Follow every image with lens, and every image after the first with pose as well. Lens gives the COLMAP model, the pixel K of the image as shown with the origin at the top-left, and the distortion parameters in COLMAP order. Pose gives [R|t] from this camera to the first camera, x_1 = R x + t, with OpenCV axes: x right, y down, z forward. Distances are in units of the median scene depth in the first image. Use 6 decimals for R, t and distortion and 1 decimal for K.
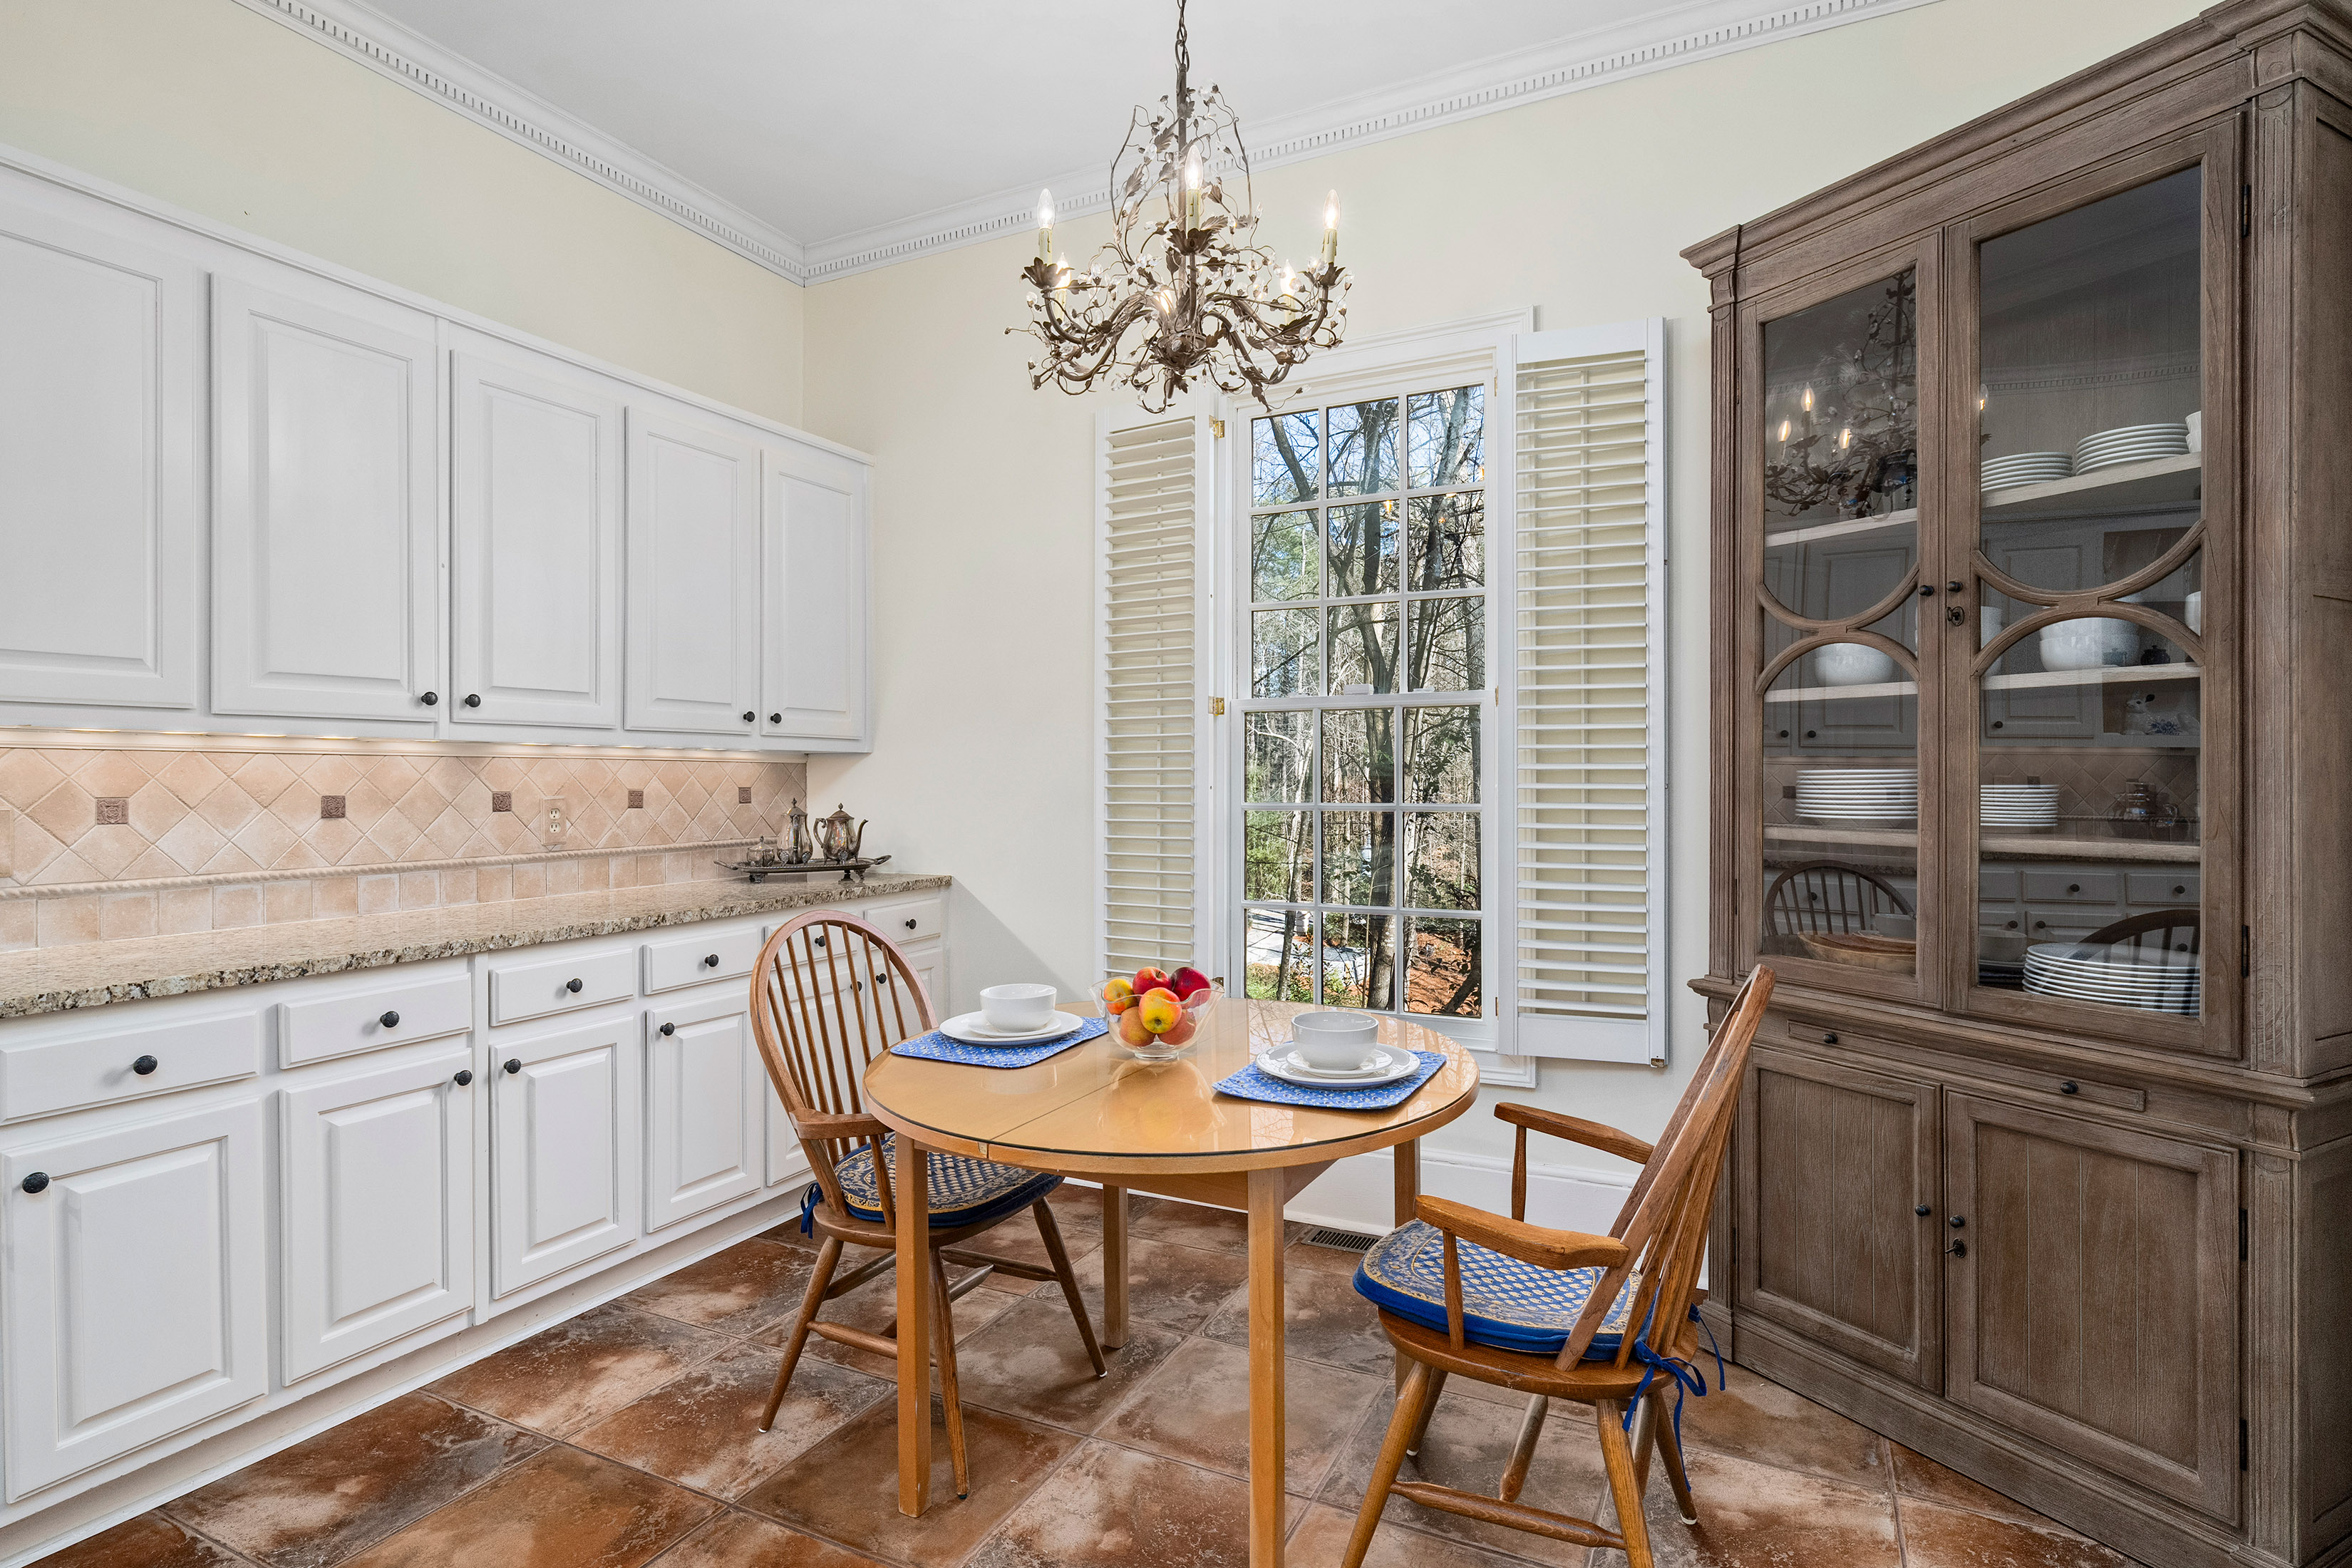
lens RADIAL K [[1223.0, 0, 1170.6], [0, 1223.0, 768.2], [0, 0, 1]] dist [0.003930, -0.000498]
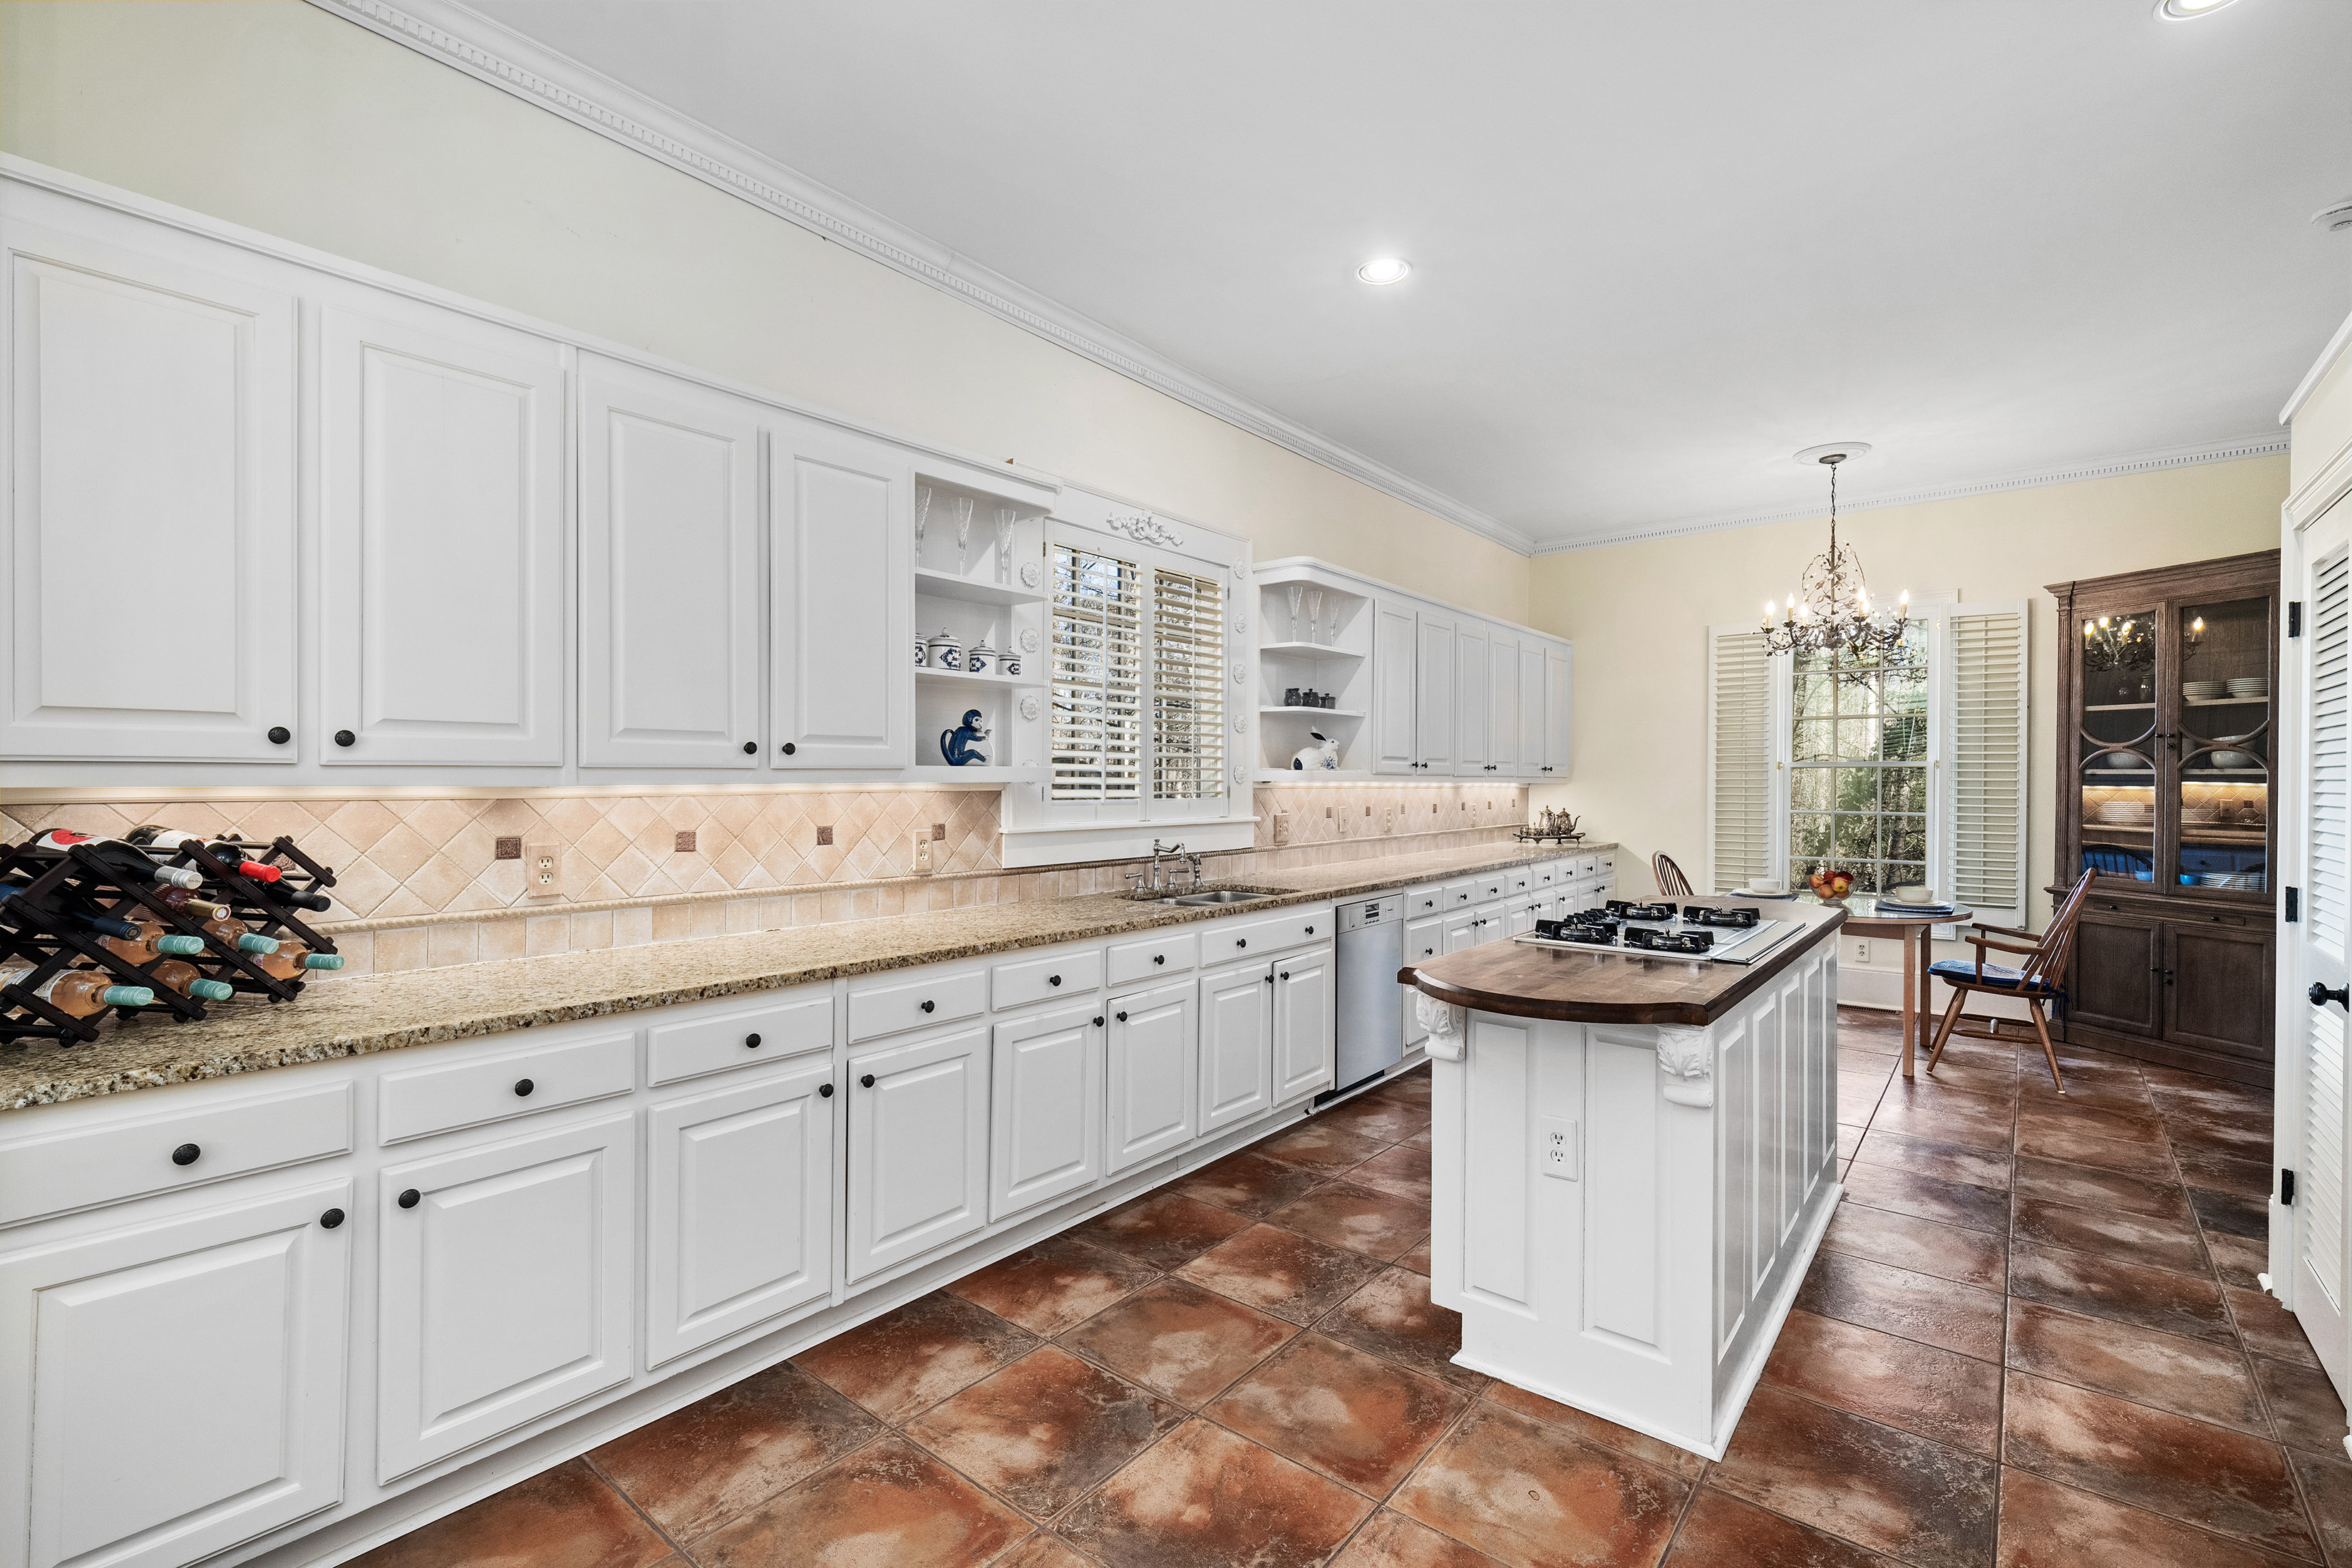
lens RADIAL K [[978.6, 0, 1243.0], [0, 978.6, 783.9], [0, 0, 1]] dist [0.003801, -0.000576]
pose [[0.976757, 0.006610, -0.214249, -0.808245], [-0.004688, 0.999944, 0.009479, -0.048620], [0.214300, -0.008254, 0.976733, -1.404539]]
